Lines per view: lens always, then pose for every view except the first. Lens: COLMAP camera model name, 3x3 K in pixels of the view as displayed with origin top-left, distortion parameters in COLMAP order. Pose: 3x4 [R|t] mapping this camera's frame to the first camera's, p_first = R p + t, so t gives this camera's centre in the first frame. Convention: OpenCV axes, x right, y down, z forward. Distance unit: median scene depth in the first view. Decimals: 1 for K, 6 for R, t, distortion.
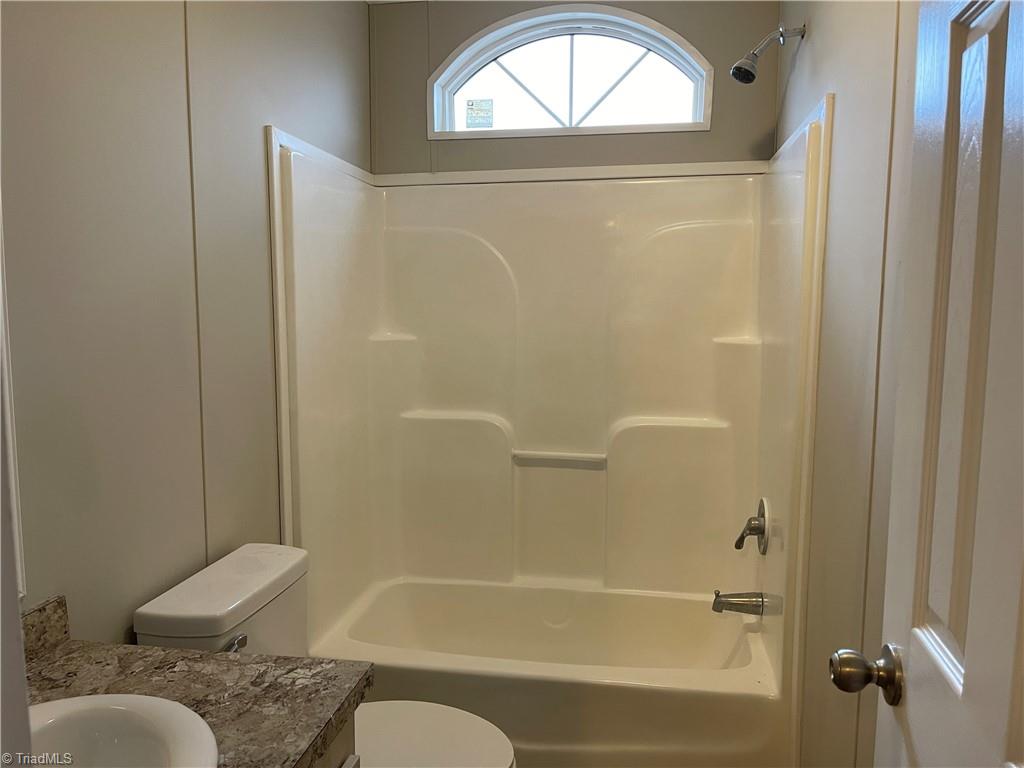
lens RADIAL K [[759.7, 0, 530.6], [0, 759.7, 397.2], [0, 0, 1]] dist [0.084882, -0.120288]
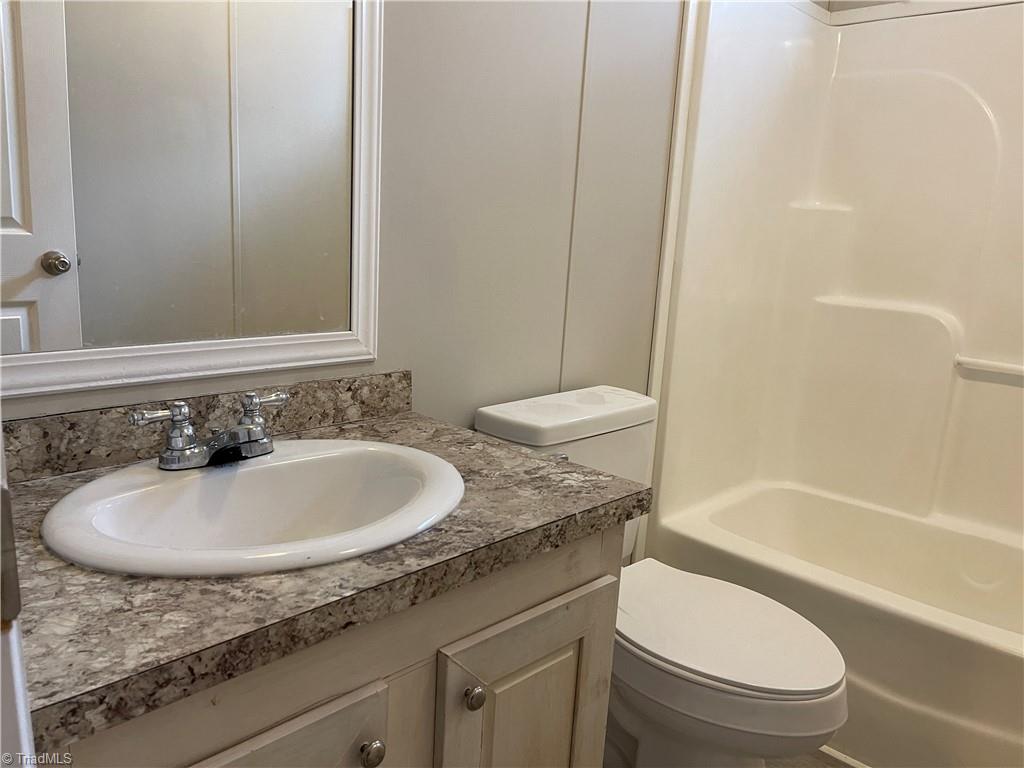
lens RADIAL K [[774.0, 0, 508.2], [0, 774.0, 394.6], [0, 0, 1]] dist [0.076017, -0.090920]
pose [[0.813029, 0.158704, -0.560176, 0.140280], [-0.109571, 0.986648, 0.120498, 0.146746], [0.571820, -0.036589, 0.819563, 0.173580]]
